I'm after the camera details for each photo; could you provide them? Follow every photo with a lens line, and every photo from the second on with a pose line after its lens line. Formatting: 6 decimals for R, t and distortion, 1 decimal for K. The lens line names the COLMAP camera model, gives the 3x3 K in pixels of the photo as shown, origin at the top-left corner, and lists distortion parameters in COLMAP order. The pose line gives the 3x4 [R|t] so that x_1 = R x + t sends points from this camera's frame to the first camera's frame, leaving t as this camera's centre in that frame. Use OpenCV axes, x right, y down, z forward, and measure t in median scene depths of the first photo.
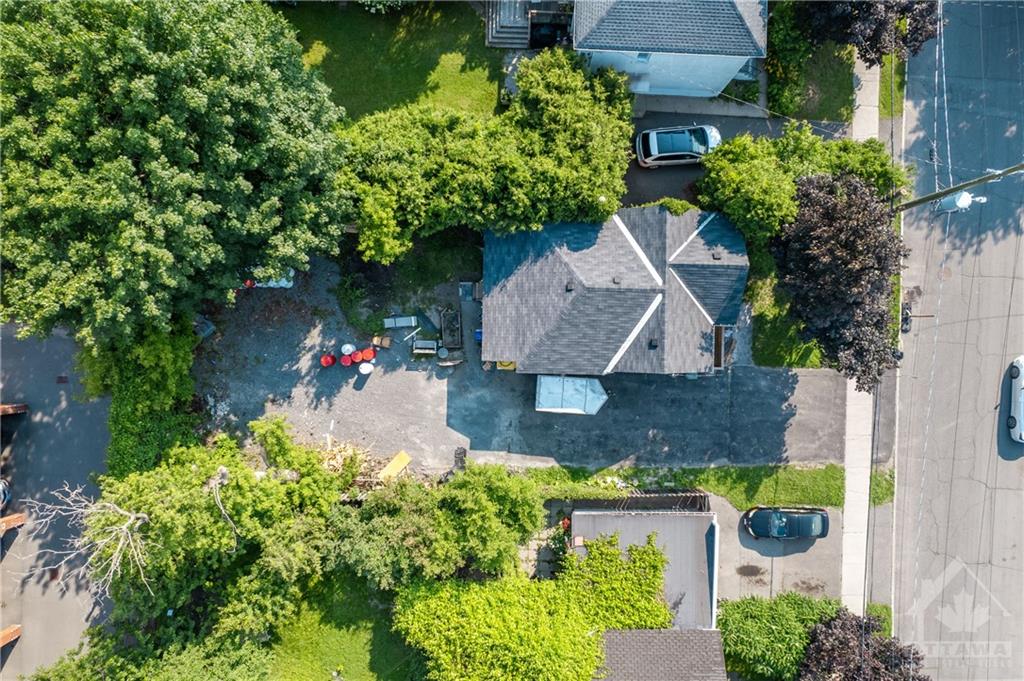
lens RADIAL K [[654.7, 0, 514.4], [0, 654.7, 344.6], [0, 0, 1]] dist [-0.066345, 0.058769]
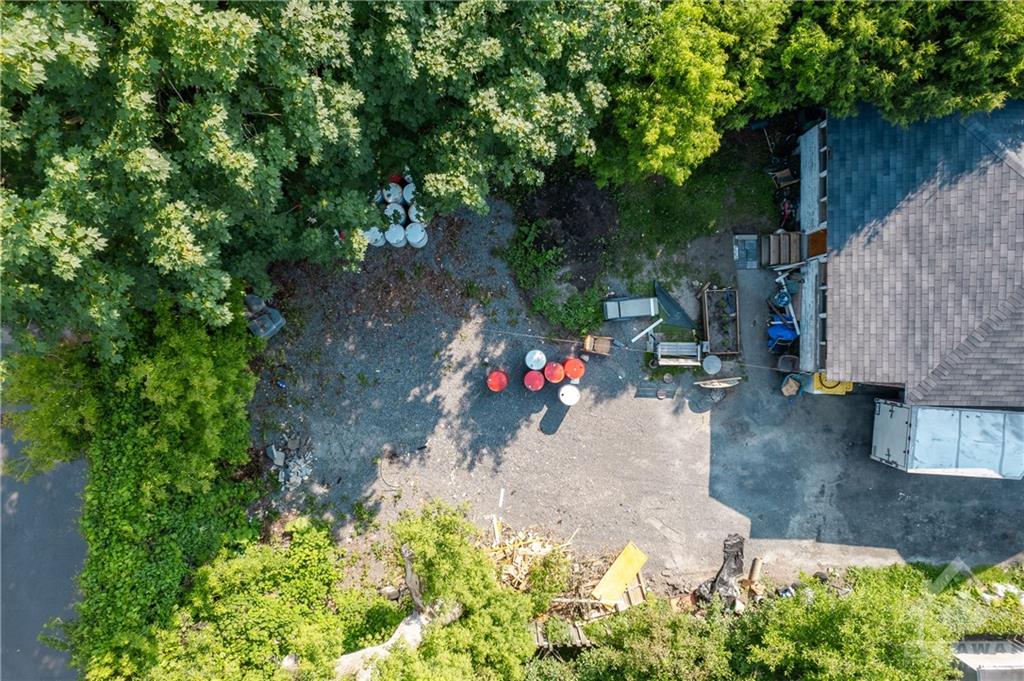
lens RADIAL K [[654.7, 0, 514.4], [0, 654.7, 344.6], [0, 0, 1]] dist [-0.066345, 0.058769]
pose [[0.999955, -0.009444, -0.001145, -0.269061], [0.009449, 0.999946, 0.004301, -0.007714], [0.001104, -0.004311, 0.999990, 0.456702]]
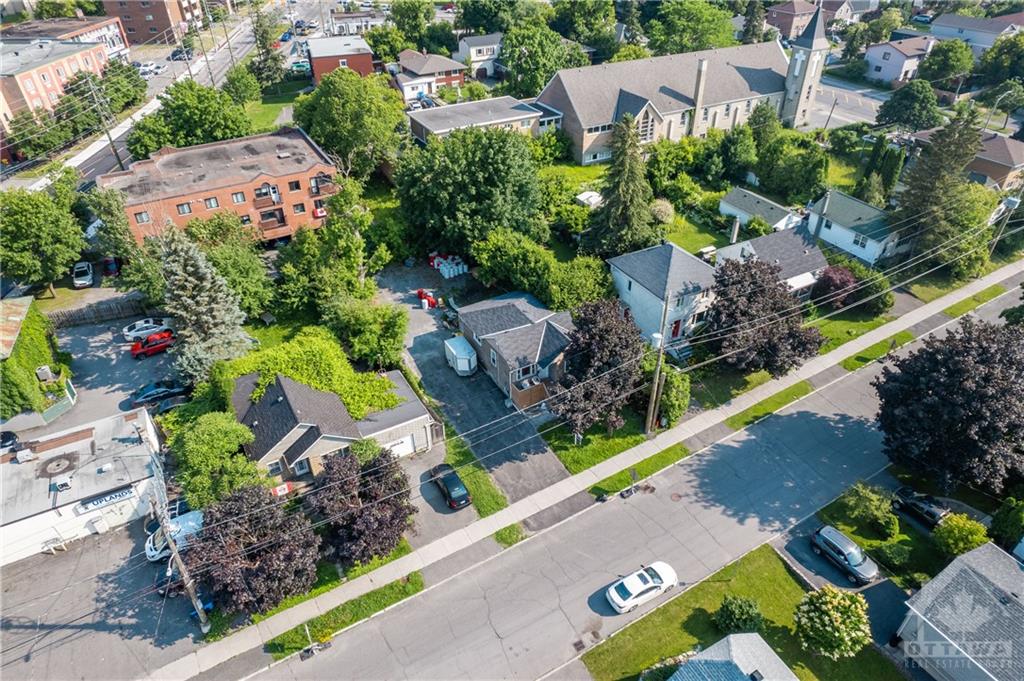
lens RADIAL K [[654.7, 0, 514.4], [0, 654.7, 344.6], [0, 0, 1]] dist [-0.066345, 0.058769]
pose [[0.512297, 0.496905, -0.700455, 1.305250], [-0.858764, 0.304682, -0.411938, 0.637380], [0.008722, 0.812560, 0.582812, -0.028689]]
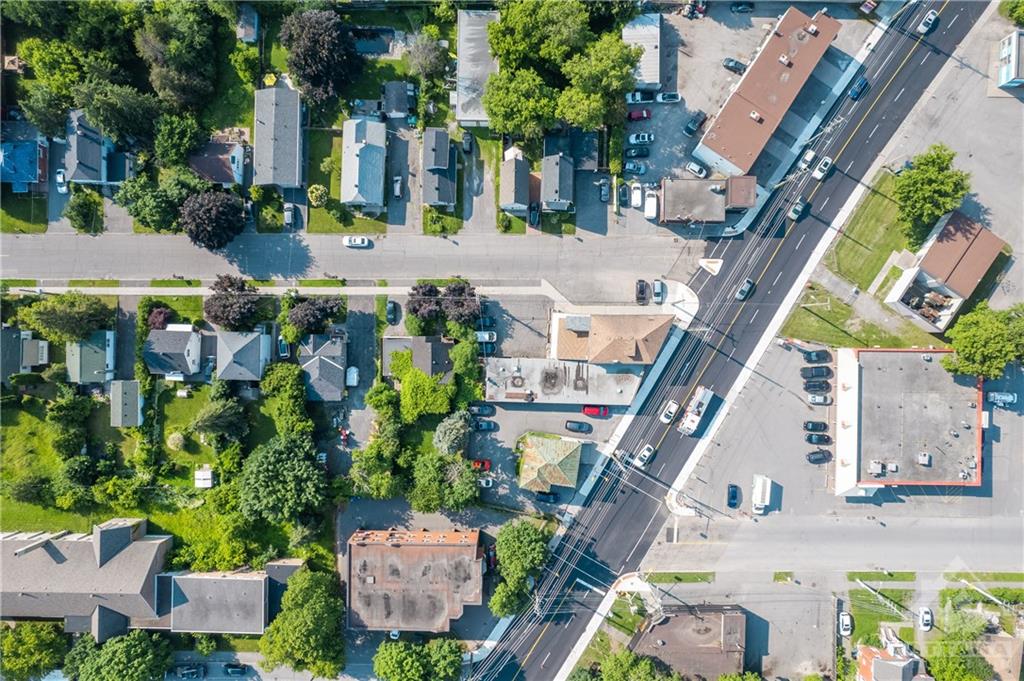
lens RADIAL K [[654.7, 0, 514.4], [0, 654.7, 344.6], [0, 0, 1]] dist [-0.066345, 0.058769]
pose [[-0.013366, -0.999904, -0.003661, 0.254405], [0.999896, -0.013345, -0.005543, 0.971586], [0.005494, -0.003735, 0.999978, -2.553985]]
